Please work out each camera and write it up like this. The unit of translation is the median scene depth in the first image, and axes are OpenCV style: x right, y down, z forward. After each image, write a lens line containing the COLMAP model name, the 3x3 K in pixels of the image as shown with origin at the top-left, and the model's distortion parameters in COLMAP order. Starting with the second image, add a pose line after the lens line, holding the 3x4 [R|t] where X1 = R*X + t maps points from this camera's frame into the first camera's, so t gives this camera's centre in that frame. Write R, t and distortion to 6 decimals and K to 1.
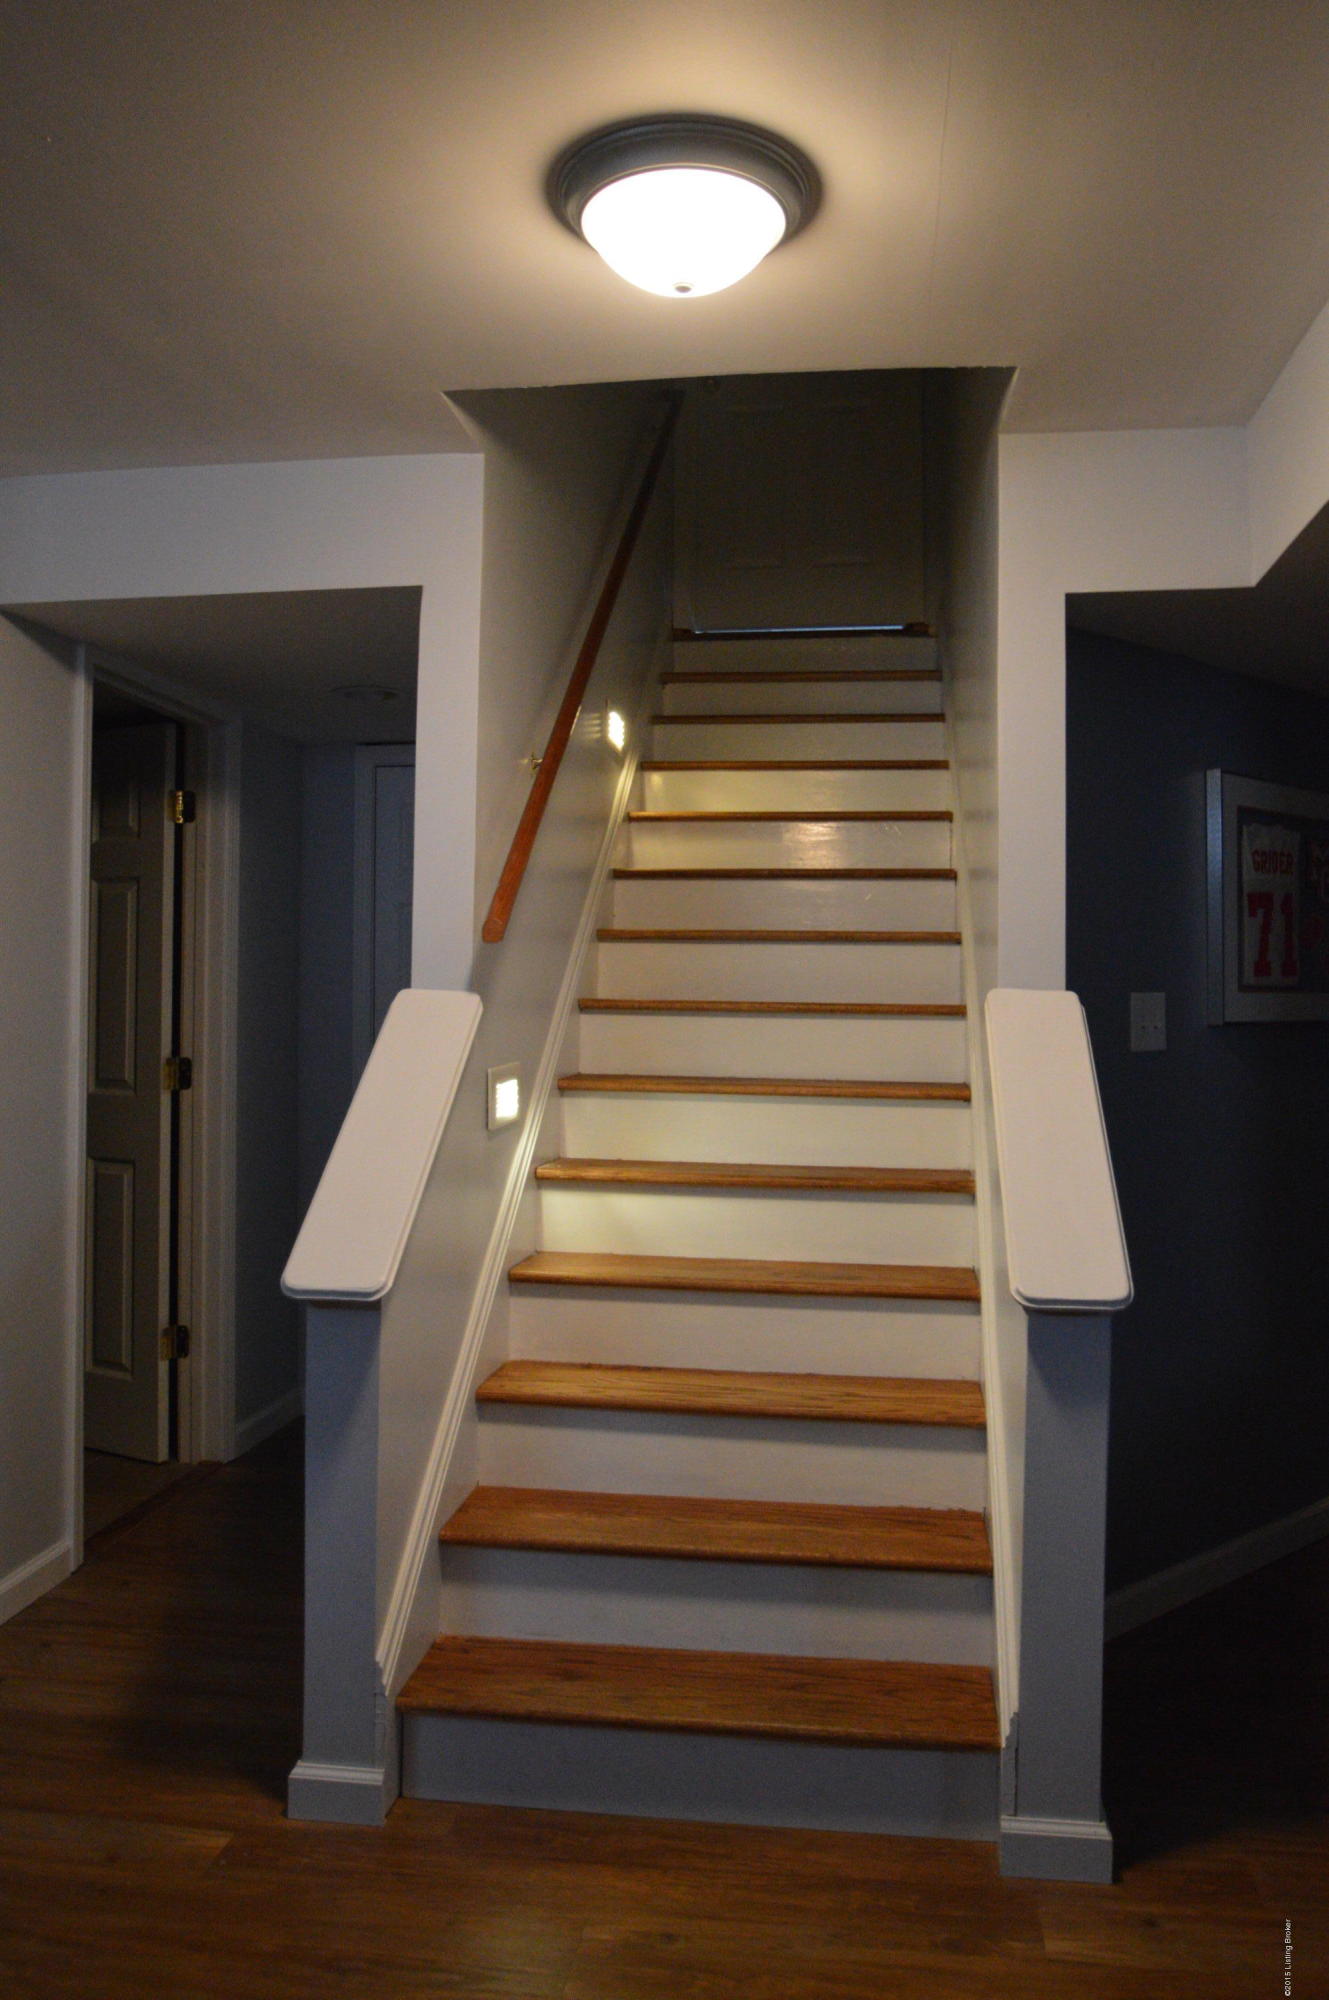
lens RADIAL K [[1441.8, 0, 678.4], [0, 1441.8, 959.5], [0, 0, 1]] dist [-0.030575, 0.000135]
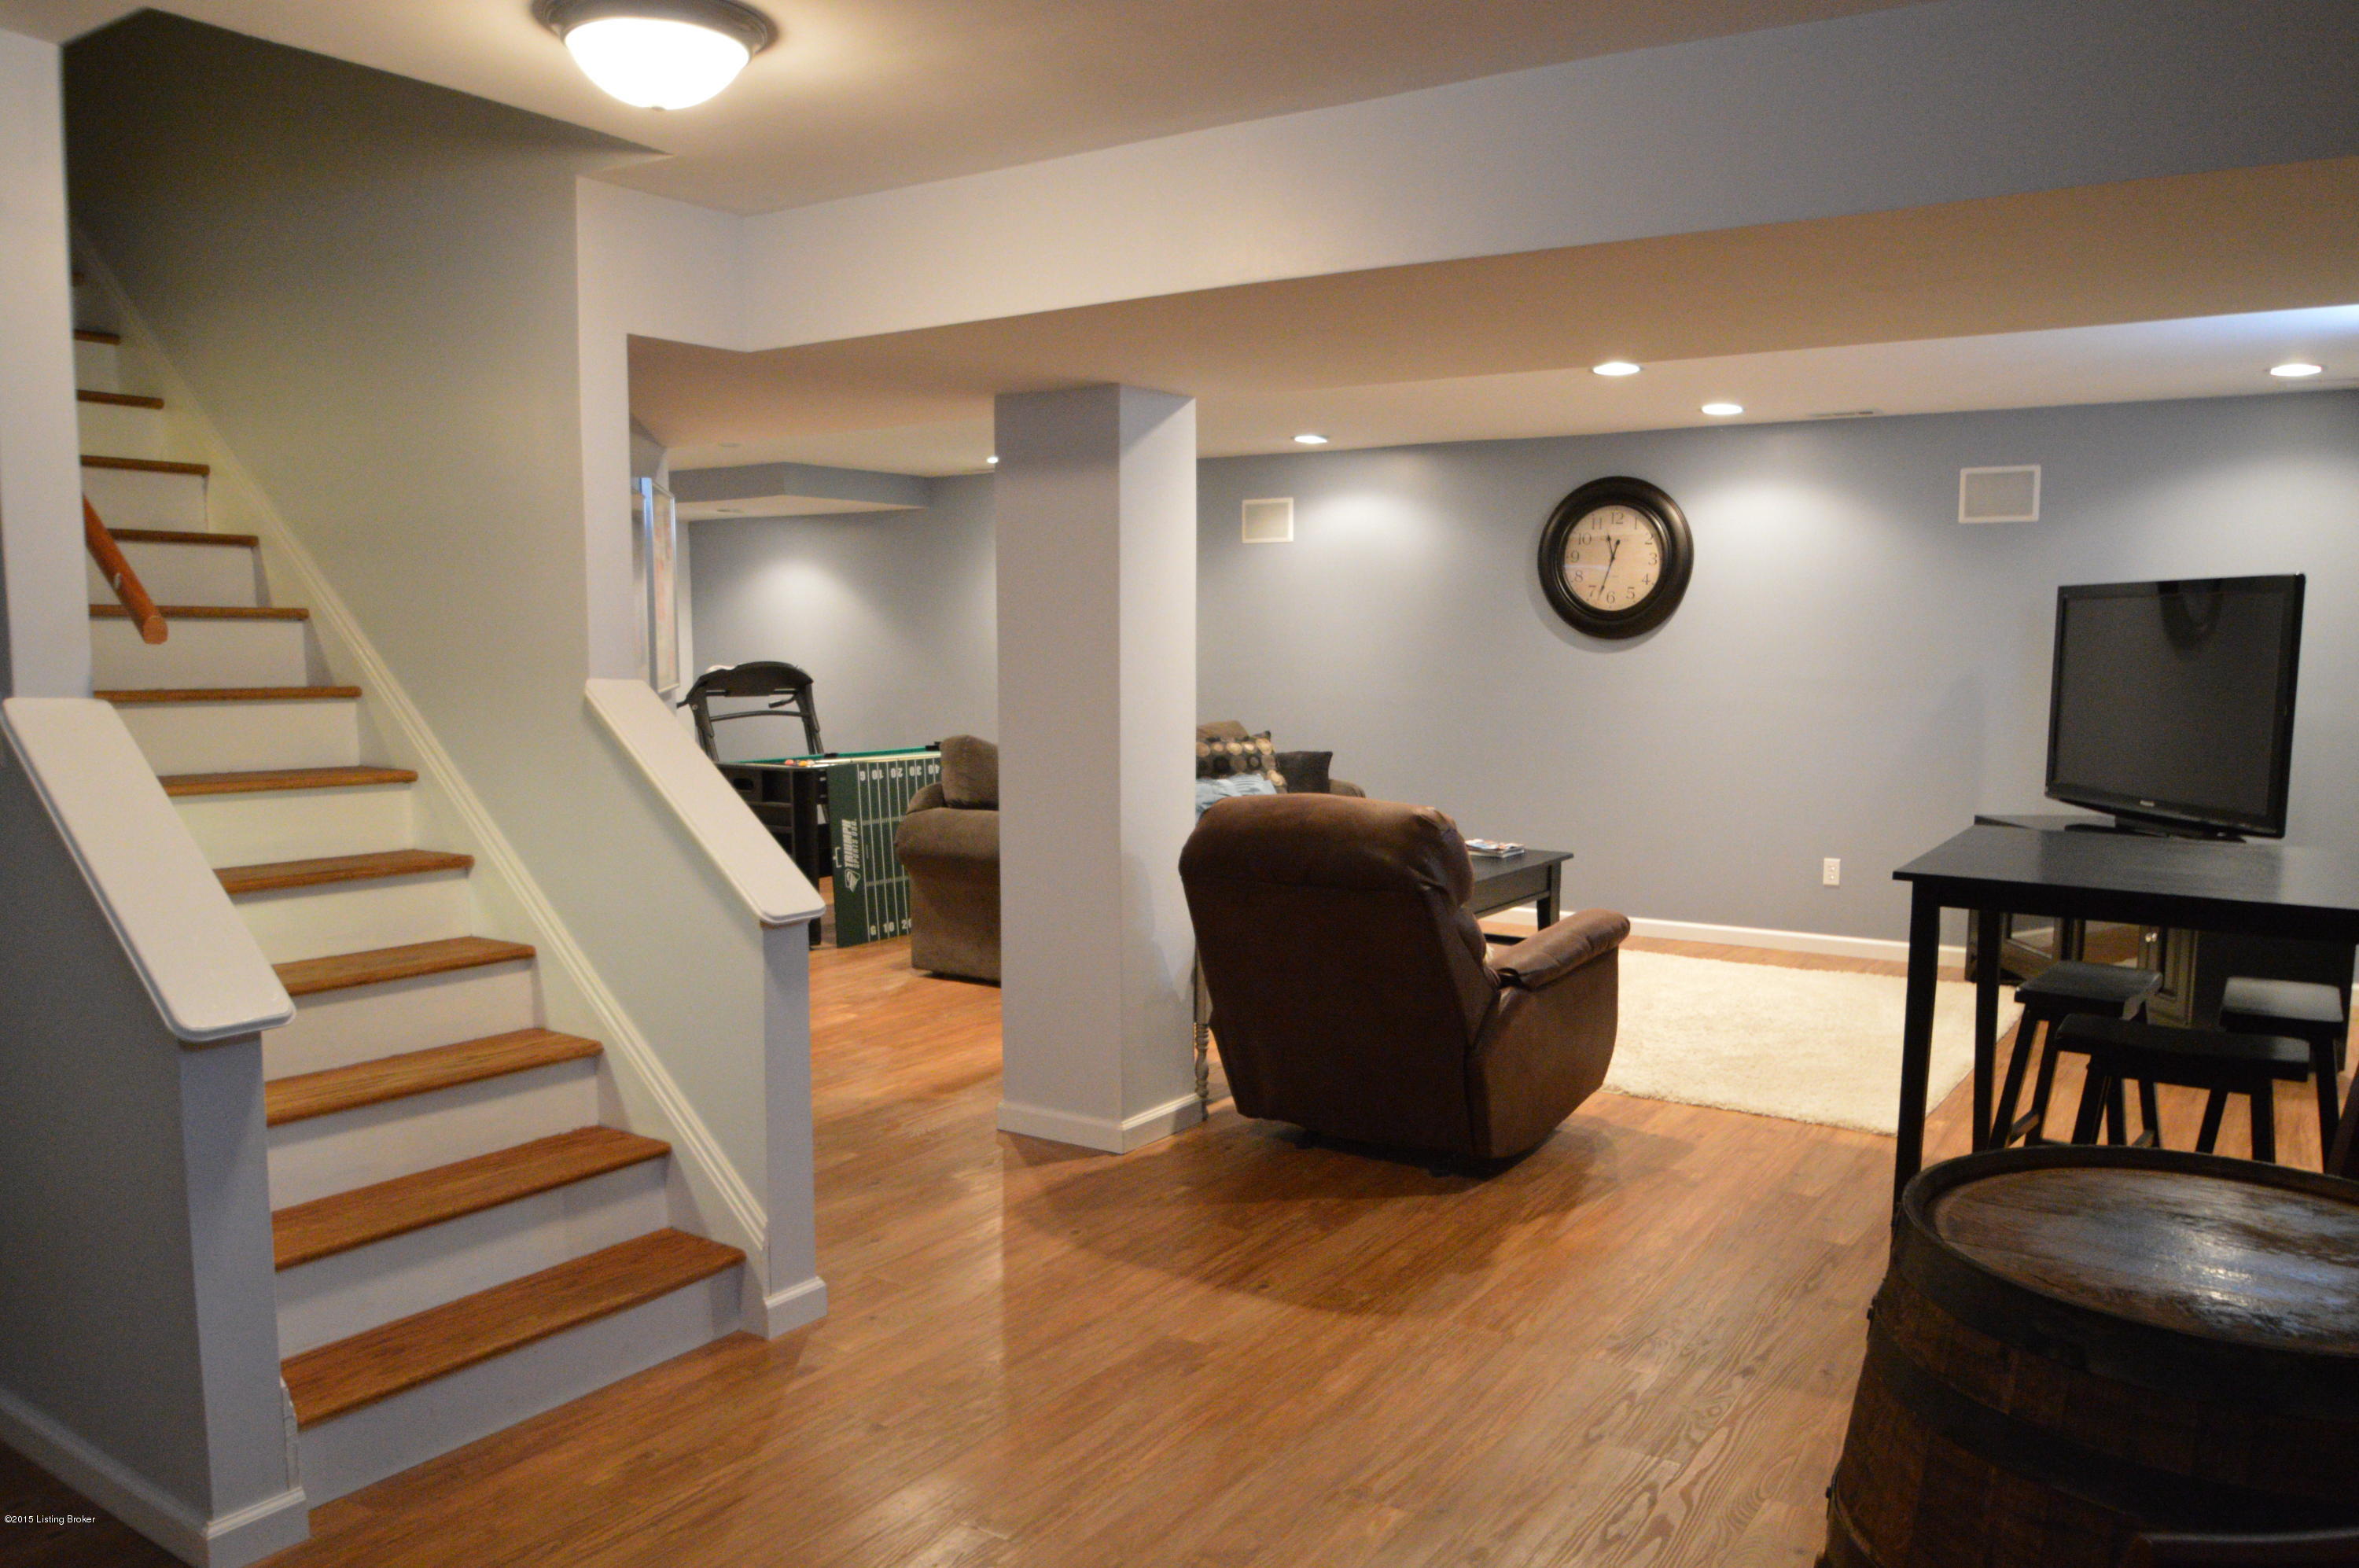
lens RADIAL K [[1700.6, 0, 1177.3], [0, 1700.6, 791.7], [0, 0, 1]] dist [-0.030575, 0.000135]
pose [[0.462570, -0.083697, 0.882623, -0.825314], [-0.024417, 0.993954, 0.107050, -0.049794], [-0.886246, -0.071070, 0.457730, -0.041944]]
